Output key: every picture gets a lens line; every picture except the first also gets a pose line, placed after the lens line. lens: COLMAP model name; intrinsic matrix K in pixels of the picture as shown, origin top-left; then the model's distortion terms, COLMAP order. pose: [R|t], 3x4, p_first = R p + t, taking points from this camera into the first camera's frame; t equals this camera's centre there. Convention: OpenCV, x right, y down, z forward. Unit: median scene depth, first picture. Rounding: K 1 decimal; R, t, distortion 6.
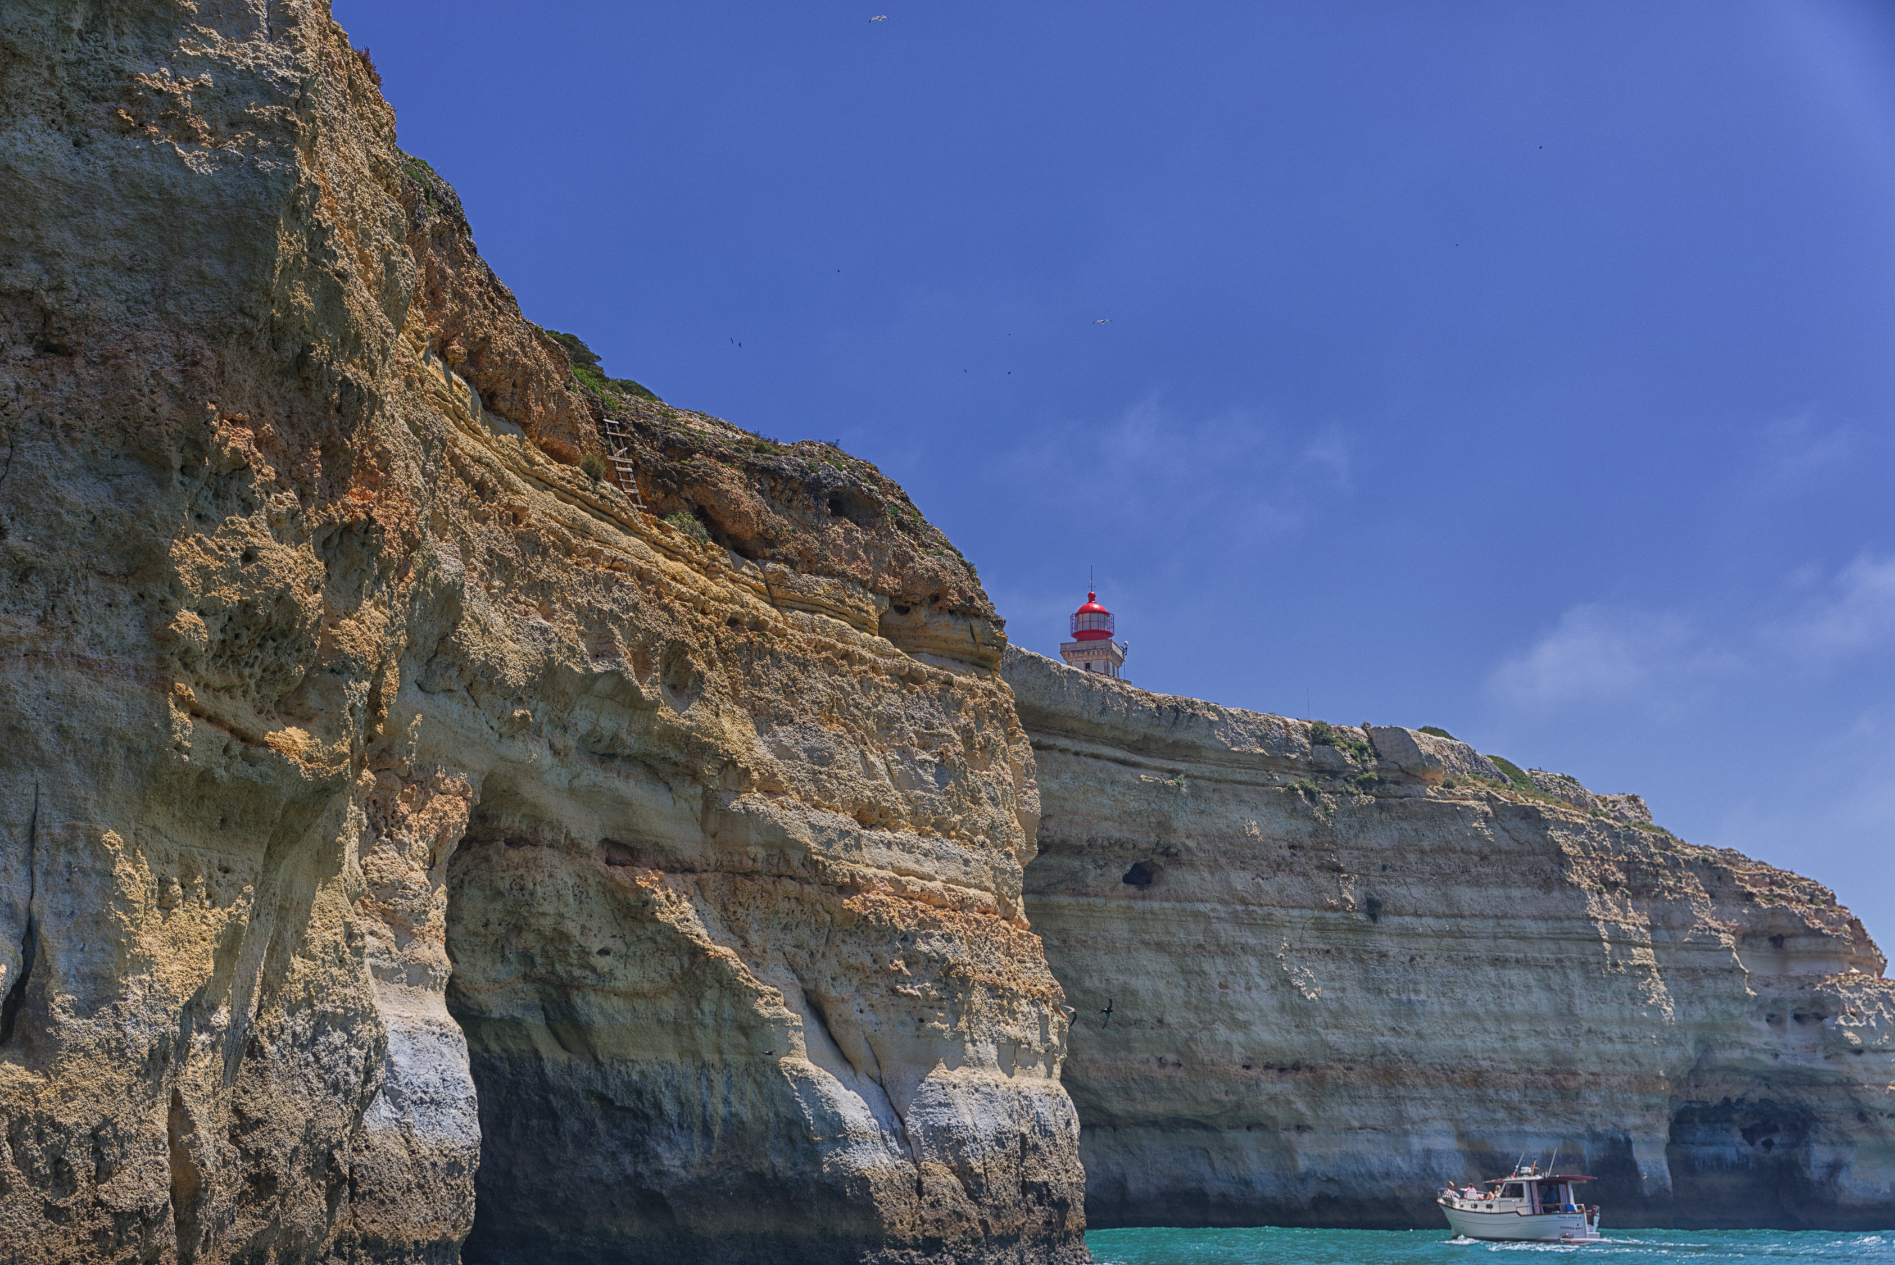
lens RADIAL K [[2372.9, 0, 947.5], [0, 2372.9, 632.5], [0, 0, 1]] dist [0.022492, -0.041935]
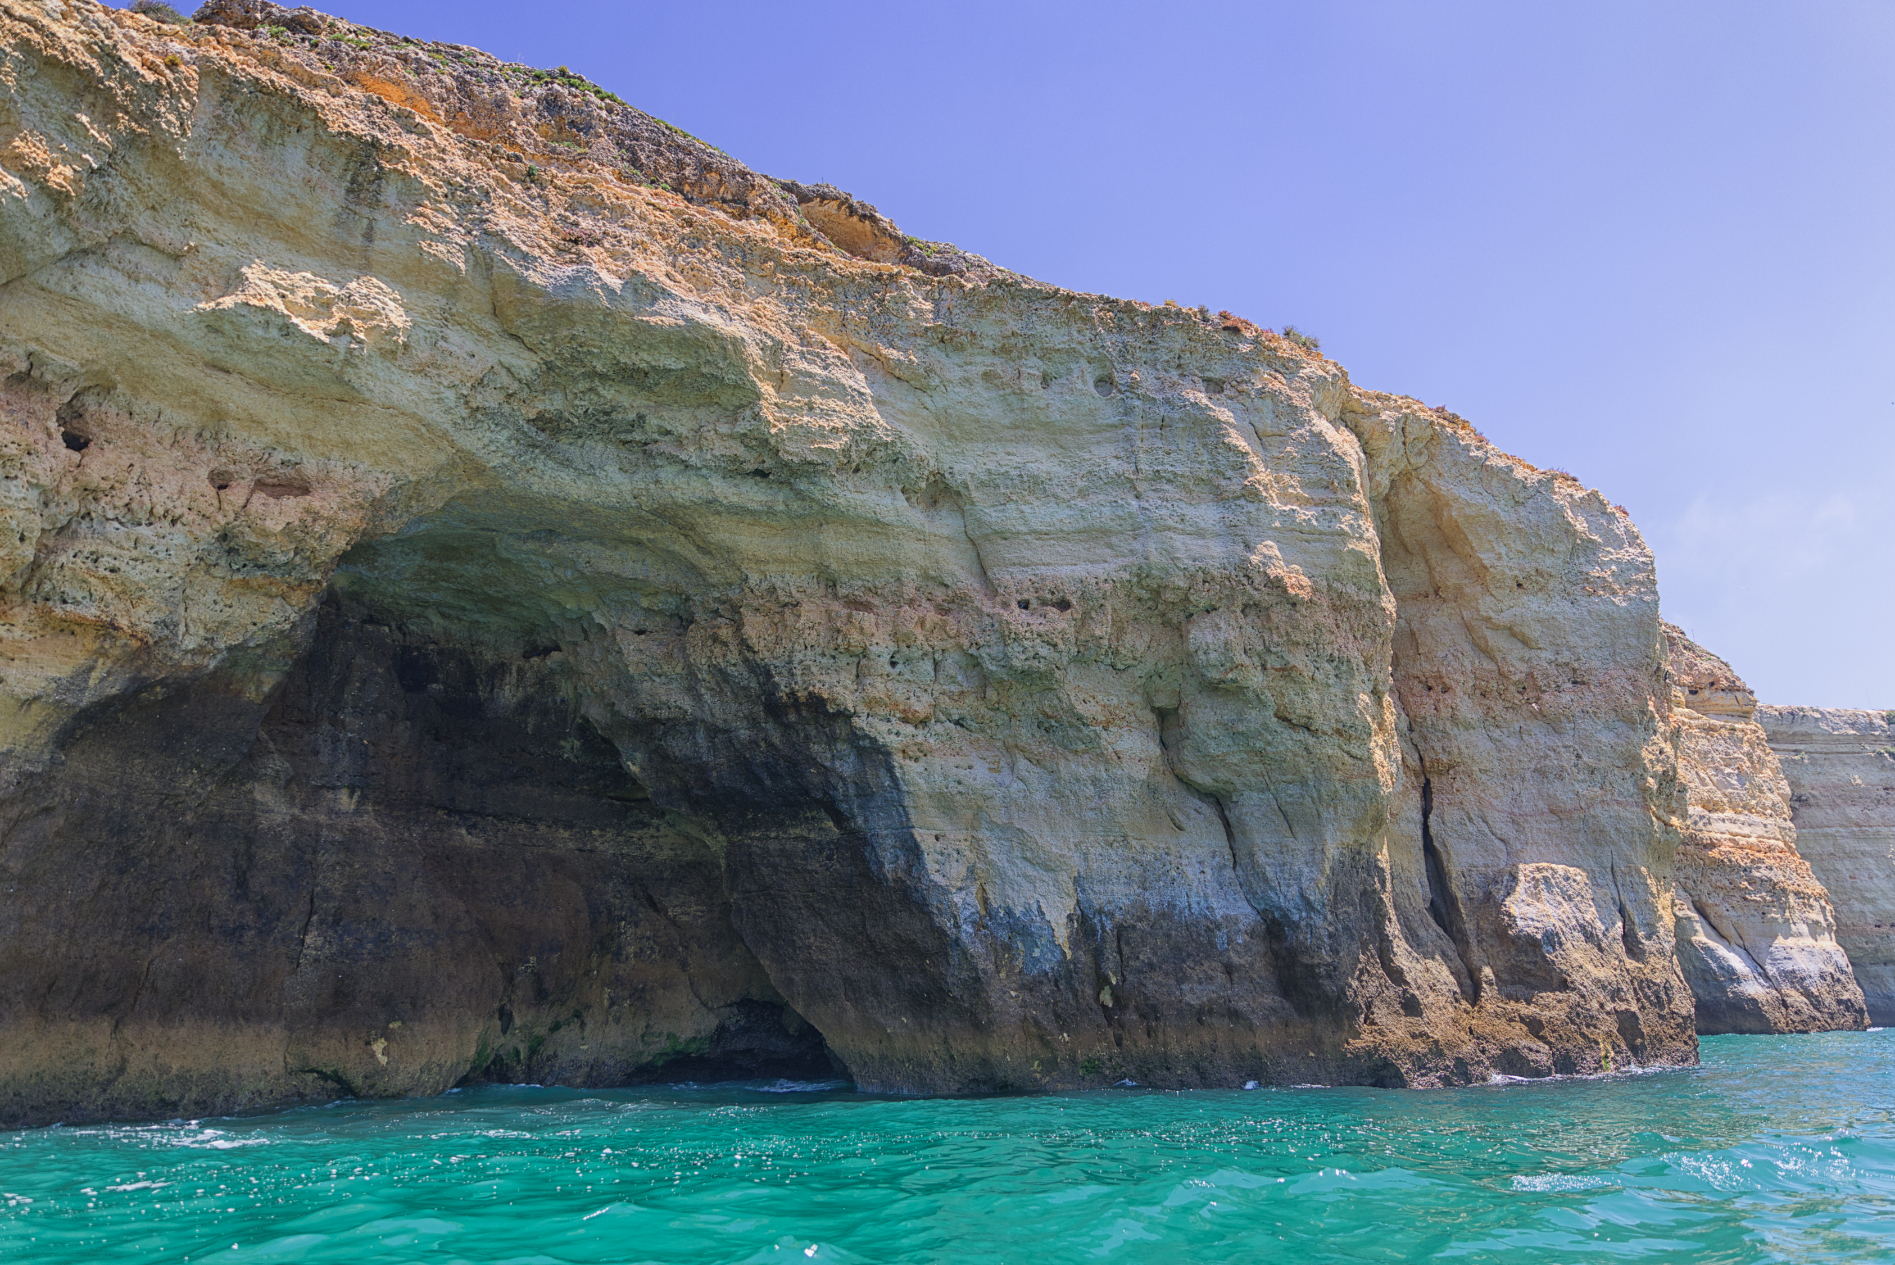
lens RADIAL K [[1262.2, 0, 947.5], [0, 1262.2, 632.5], [0, 0, 1]] dist [0.007607, -0.030530]
pose [[0.890793, -0.142112, -0.431615, -0.121718], [0.115152, 0.989432, -0.088118, -0.041316], [0.439576, 0.028794, 0.897744, -0.174147]]
